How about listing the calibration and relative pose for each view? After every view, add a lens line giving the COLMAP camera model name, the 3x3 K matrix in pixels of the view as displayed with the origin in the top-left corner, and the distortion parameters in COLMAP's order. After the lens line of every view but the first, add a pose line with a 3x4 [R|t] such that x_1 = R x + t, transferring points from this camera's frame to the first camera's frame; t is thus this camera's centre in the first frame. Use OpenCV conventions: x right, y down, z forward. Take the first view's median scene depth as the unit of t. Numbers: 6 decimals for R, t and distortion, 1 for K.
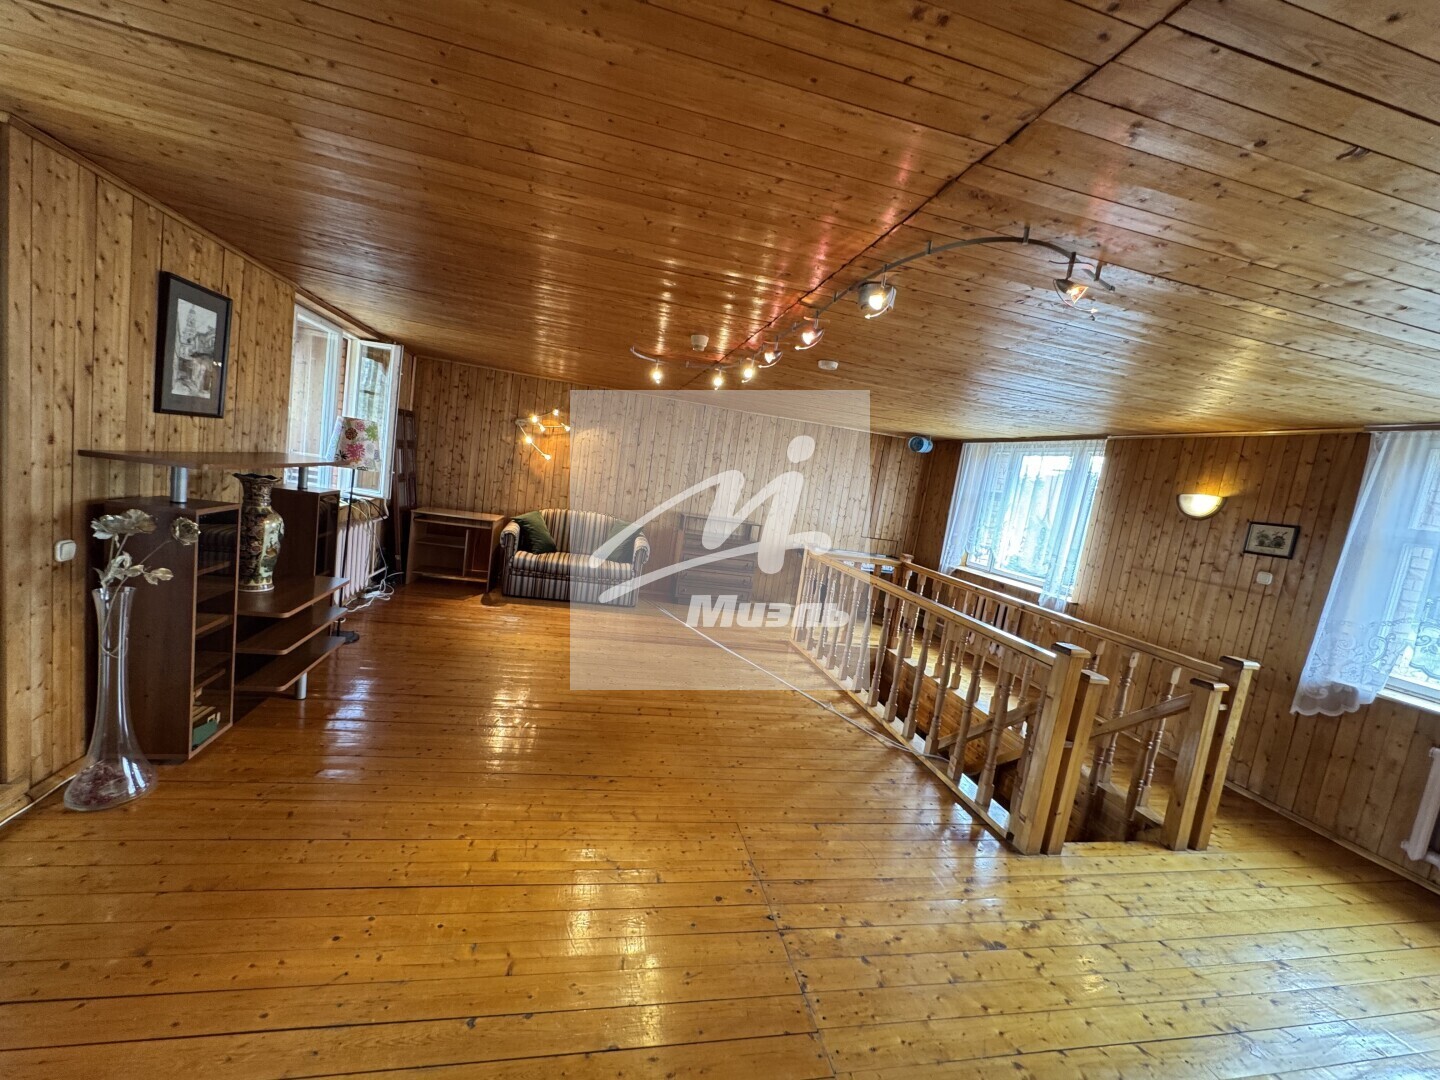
lens RADIAL K [[582.2, 0, 699.7], [0, 582.2, 547.8], [0, 0, 1]] dist [-0.033515, -0.000079]
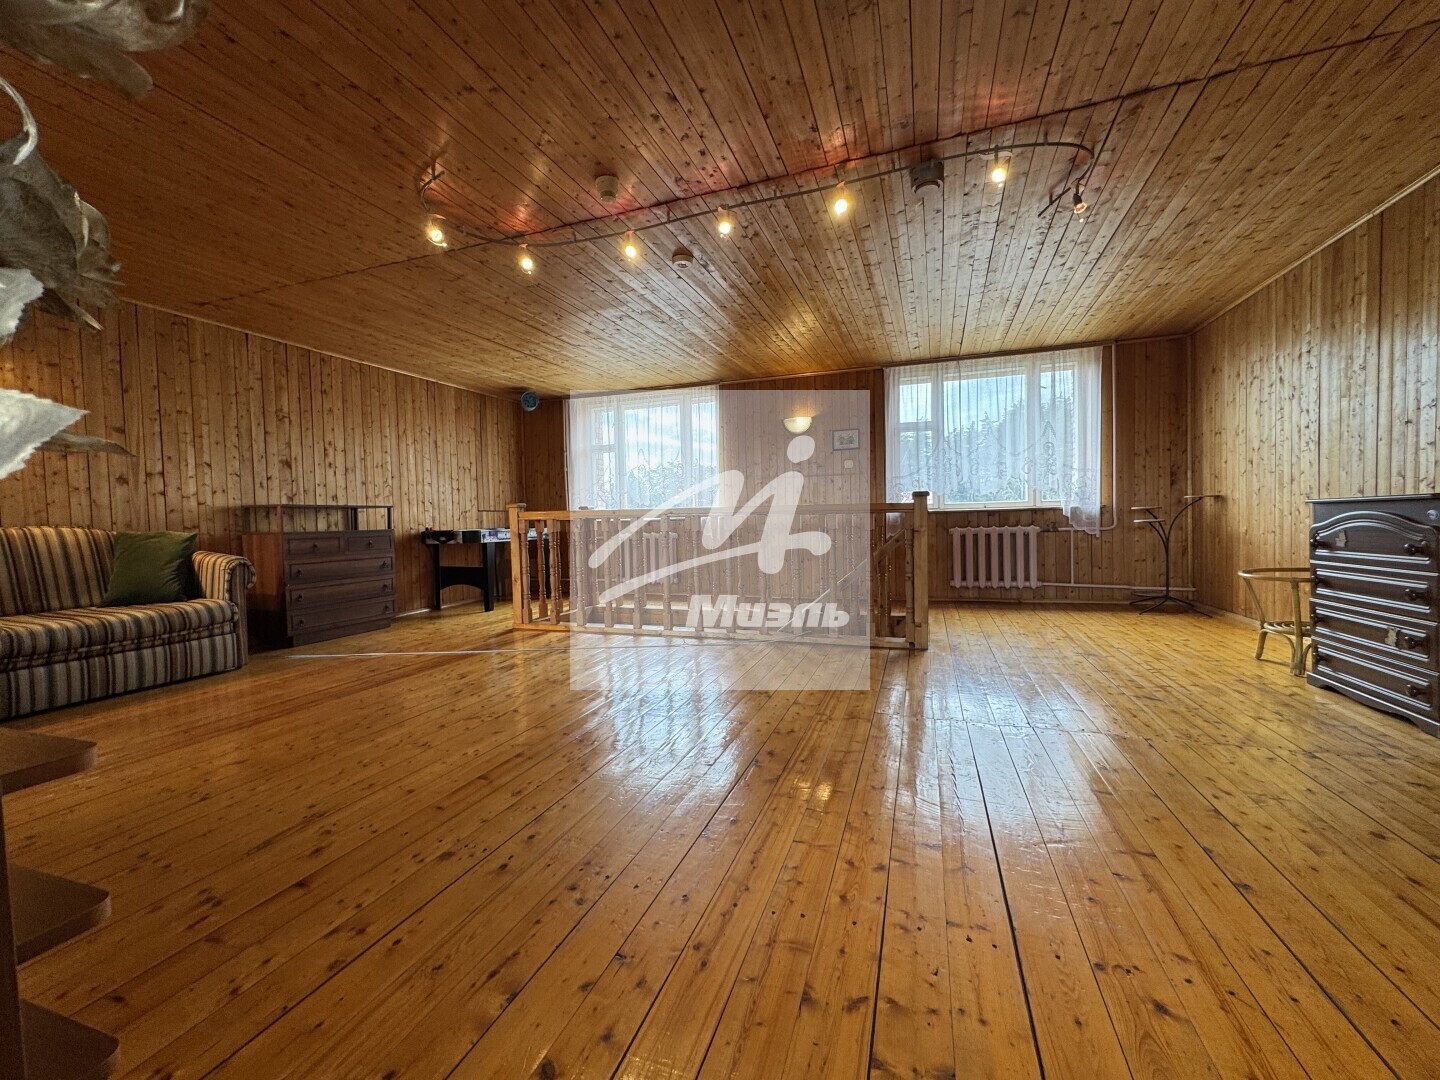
lens RADIAL K [[565.9, 0, 720.0], [0, 565.9, 540.0], [0, 0, 1]] dist [0.017857, 0.000068]
pose [[0.488323, -0.191124, 0.851477, -0.514934], [0.206976, 0.973247, 0.099756, 0.025489], [-0.847763, 0.127522, 0.514817, 0.477599]]
